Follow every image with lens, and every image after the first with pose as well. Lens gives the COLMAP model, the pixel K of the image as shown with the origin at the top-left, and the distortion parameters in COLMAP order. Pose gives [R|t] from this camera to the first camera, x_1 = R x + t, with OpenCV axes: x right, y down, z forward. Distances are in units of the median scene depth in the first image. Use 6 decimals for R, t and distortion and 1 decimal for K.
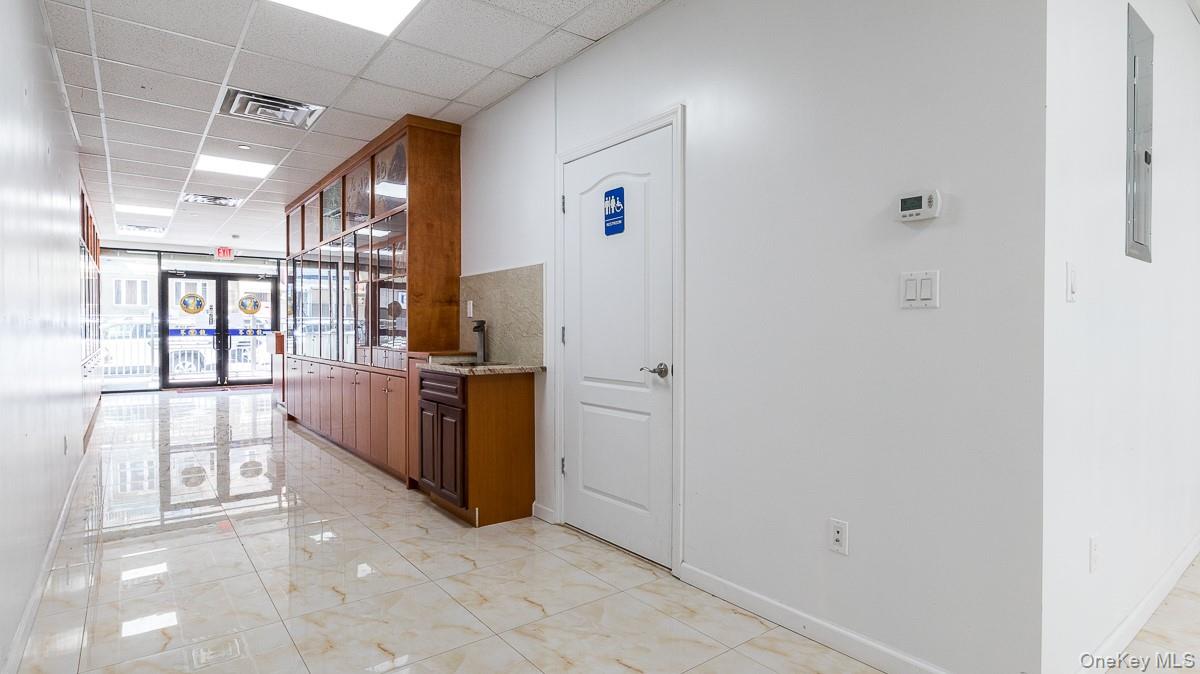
lens RADIAL K [[611.0, 0, 600.0], [0, 611.0, 337.0], [0, 0, 1]] dist [-0.004695, -0.000783]
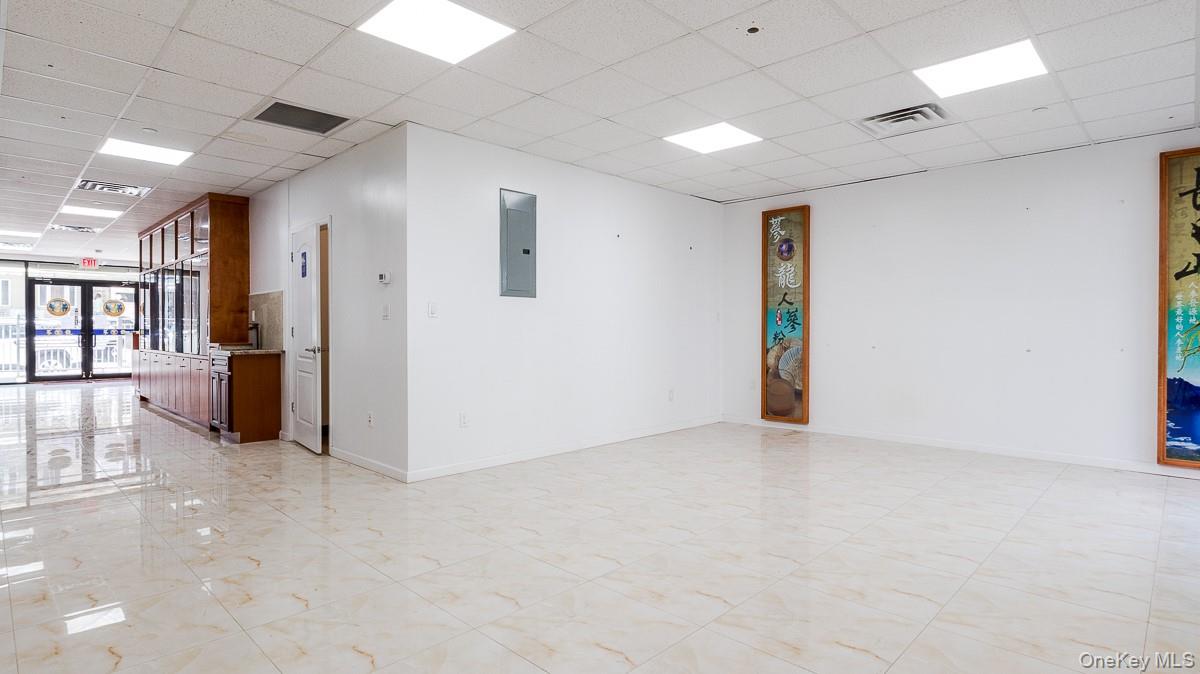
lens RADIAL K [[608.5, 0, 584.4], [0, 608.5, 330.9], [0, 0, 1]] dist [0.032838, -0.022660]
pose [[0.993165, -0.003443, 0.116668, 0.170484], [0.004446, 0.999955, -0.008339, 0.003597], [-0.116634, 0.008801, 0.993136, -0.252953]]
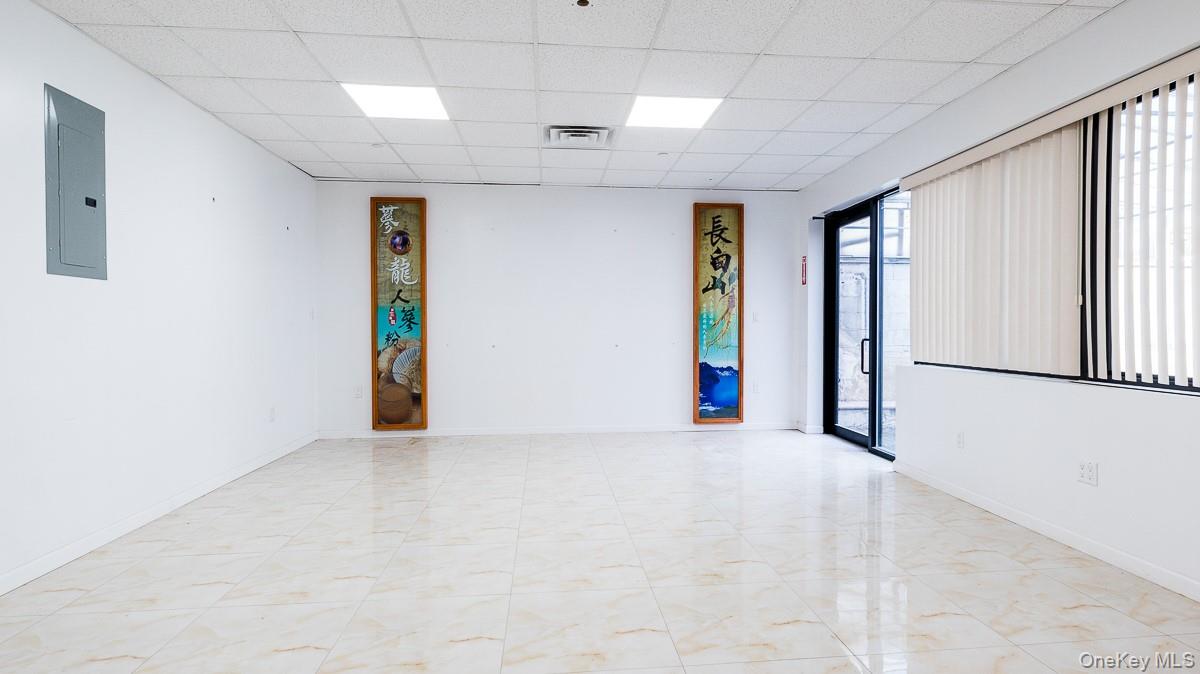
lens RADIAL K [[611.0, 0, 600.0], [0, 611.0, 337.0], [0, 0, 1]] dist [-0.004695, -0.000783]
pose [[0.546509, -0.017635, 0.837267, 0.076185], [0.014809, 0.999825, 0.011393, 0.001415], [-0.837322, 0.006173, 0.546675, -0.138260]]
